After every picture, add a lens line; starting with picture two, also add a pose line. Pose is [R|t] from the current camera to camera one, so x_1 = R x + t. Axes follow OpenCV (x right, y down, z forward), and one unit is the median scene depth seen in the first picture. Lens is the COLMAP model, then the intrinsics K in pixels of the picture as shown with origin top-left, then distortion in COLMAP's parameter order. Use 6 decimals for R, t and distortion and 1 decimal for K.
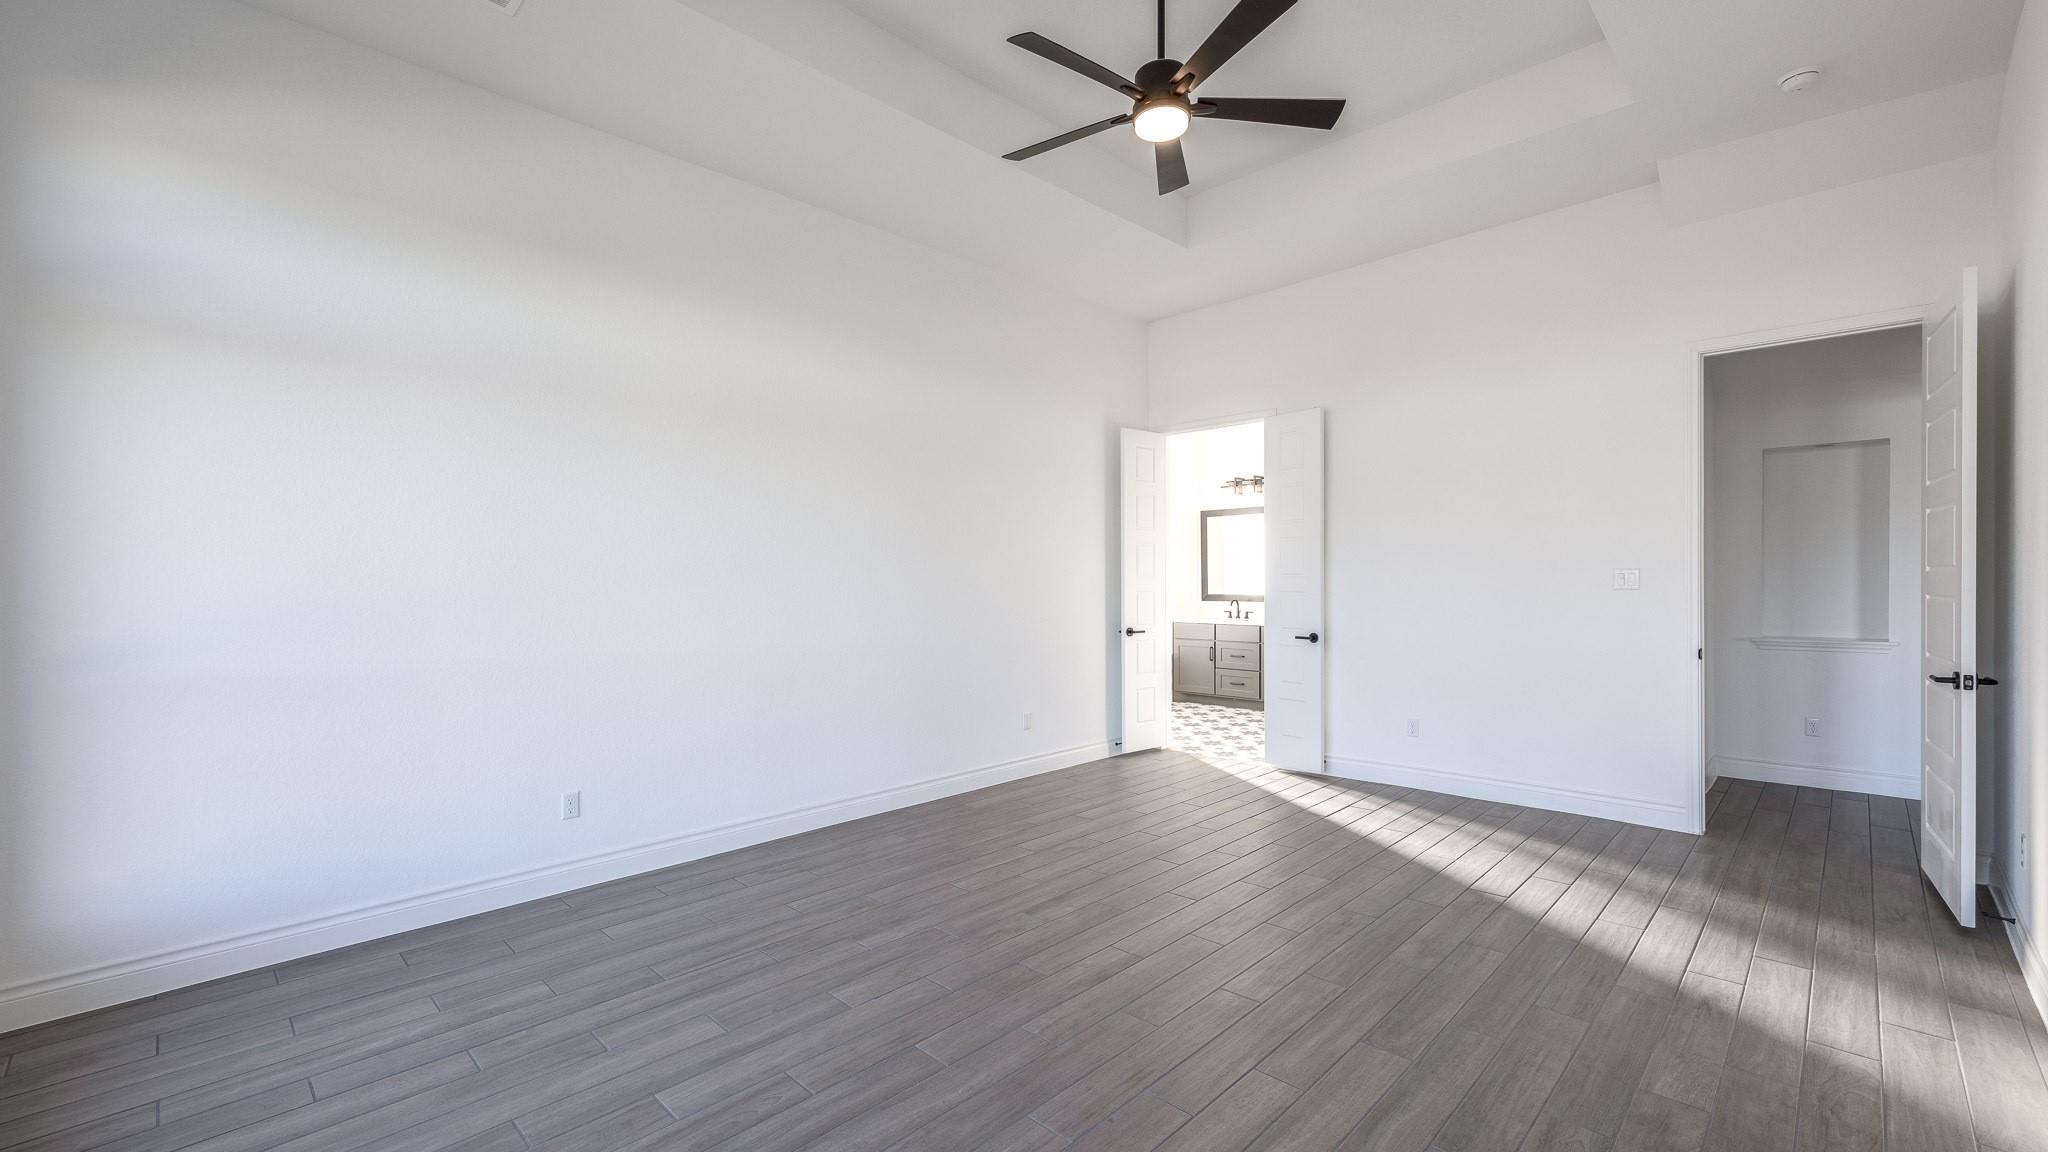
lens RADIAL K [[848.8, 0, 1024.0], [0, 848.8, 576.0], [0, 0, 1]] dist [0.000865, -0.000221]
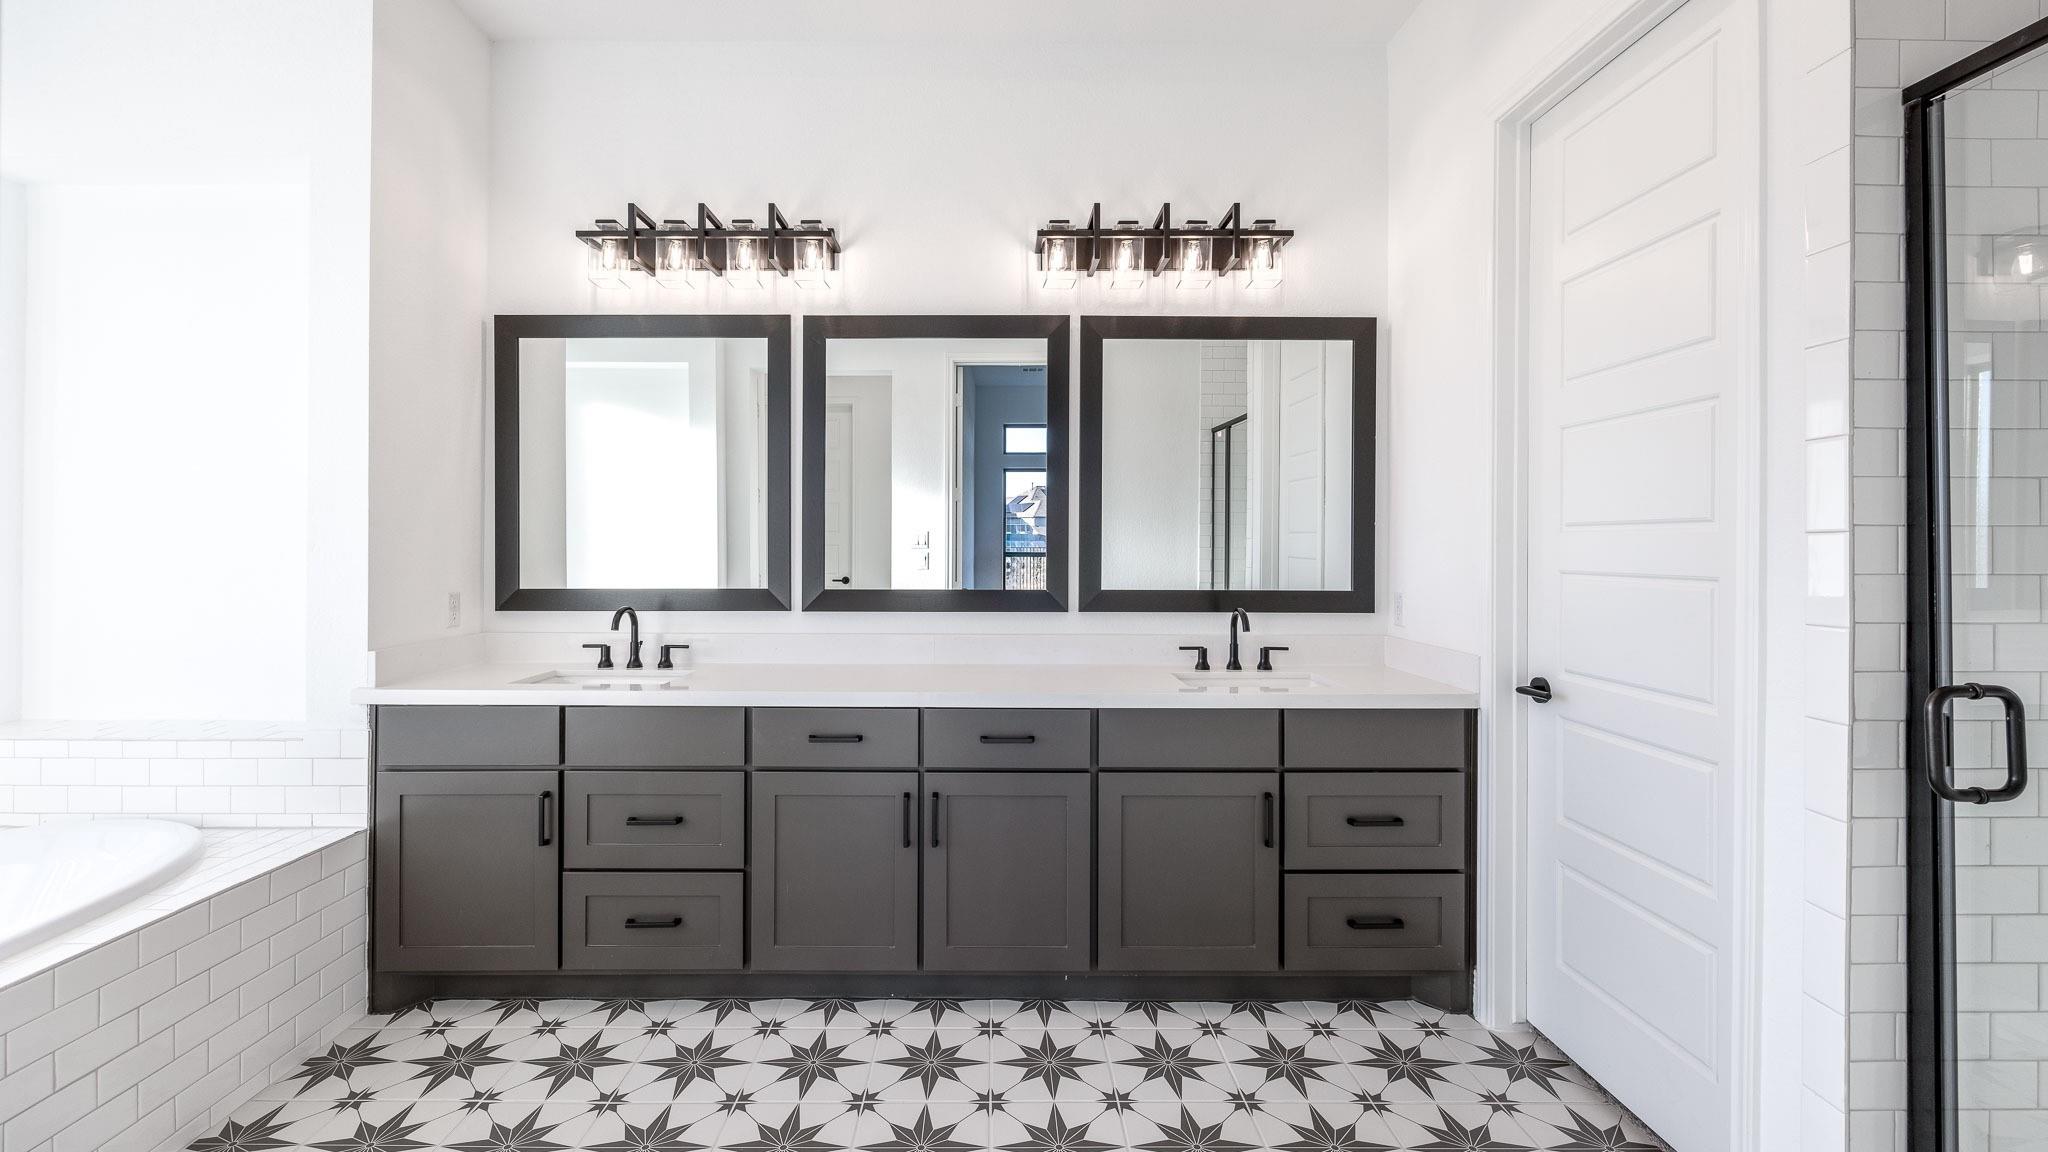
lens RADIAL K [[867.9, 0, 991.1], [0, 867.9, 544.5], [0, 0, 1]] dist [0.000165, -0.000039]
pose [[0.719196, 0.016060, 0.694622, 0.127303], [-0.011887, 0.999871, -0.010810, 0.007330], [-0.694706, -0.000483, 0.719294, 0.687294]]
